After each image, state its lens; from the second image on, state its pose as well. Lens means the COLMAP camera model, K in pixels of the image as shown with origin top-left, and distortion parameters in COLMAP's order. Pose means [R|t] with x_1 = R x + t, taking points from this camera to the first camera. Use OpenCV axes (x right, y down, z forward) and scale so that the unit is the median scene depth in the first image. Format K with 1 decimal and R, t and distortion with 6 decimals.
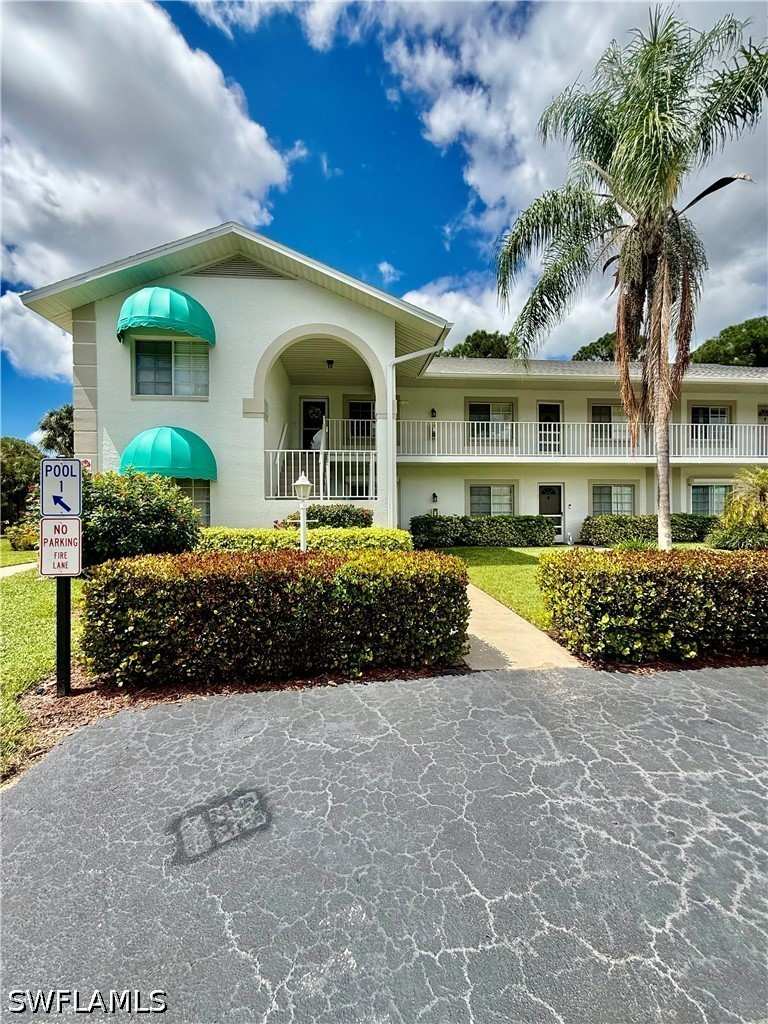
lens RADIAL K [[409.4, 0, 382.9], [0, 409.4, 508.0], [0, 0, 1]] dist [0.005508, -0.000355]
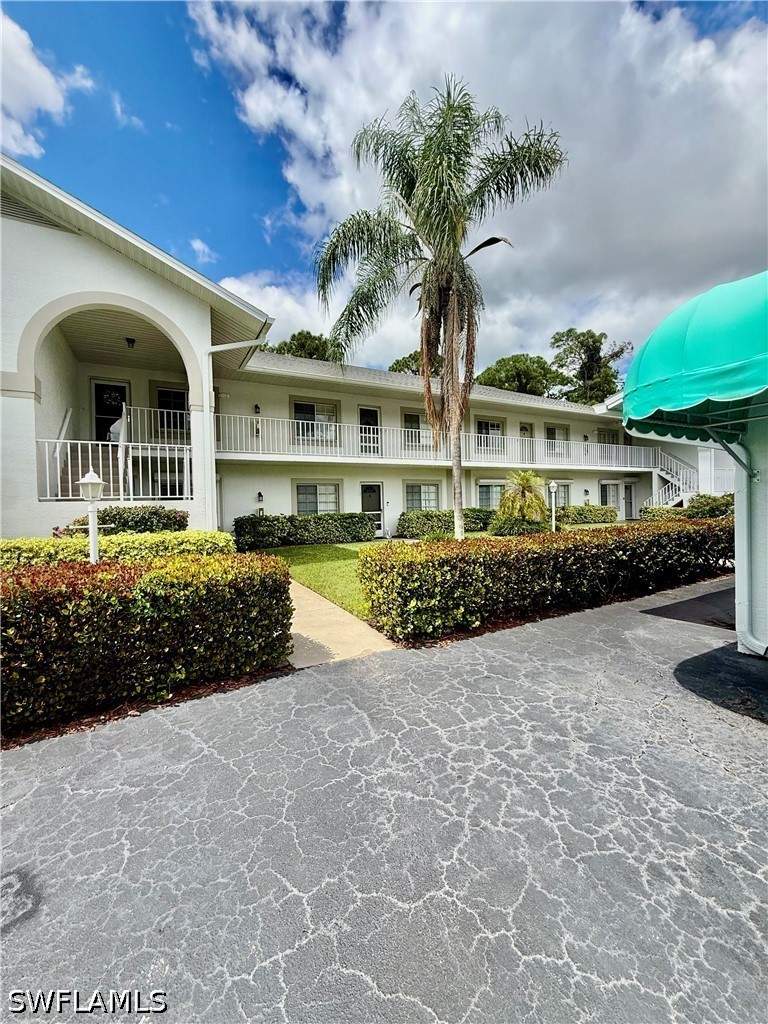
lens RADIAL K [[409.4, 0, 381.2], [0, 409.4, 507.6], [0, 0, 1]] dist [0.005508, -0.000355]
pose [[0.918103, -0.019759, 0.395850, 0.011653], [0.019146, 0.999802, 0.005500, 0.000058], [-0.395880, 0.002530, 0.918299, -0.000921]]
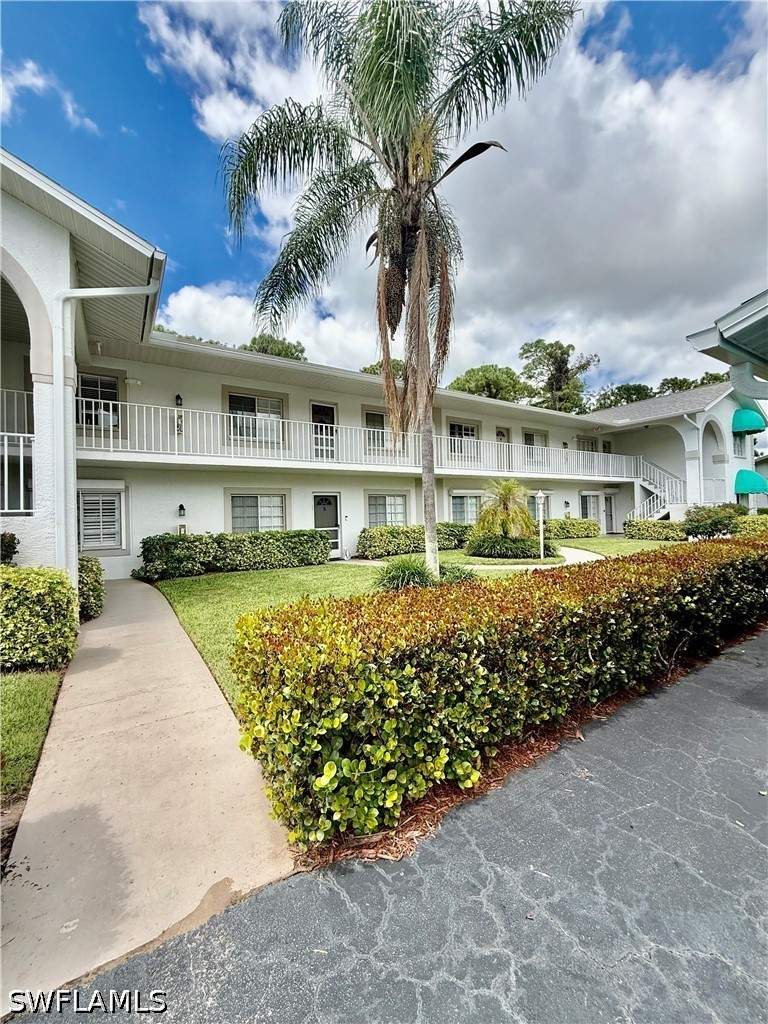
lens RADIAL K [[409.4, 0, 380.4], [0, 409.4, 510.3], [0, 0, 1]] dist [0.005508, -0.000355]
pose [[0.888024, -0.013165, 0.459608, 0.218647], [0.023699, 0.999572, -0.017158, -0.008594], [-0.459185, 0.026129, 0.887956, 0.314662]]
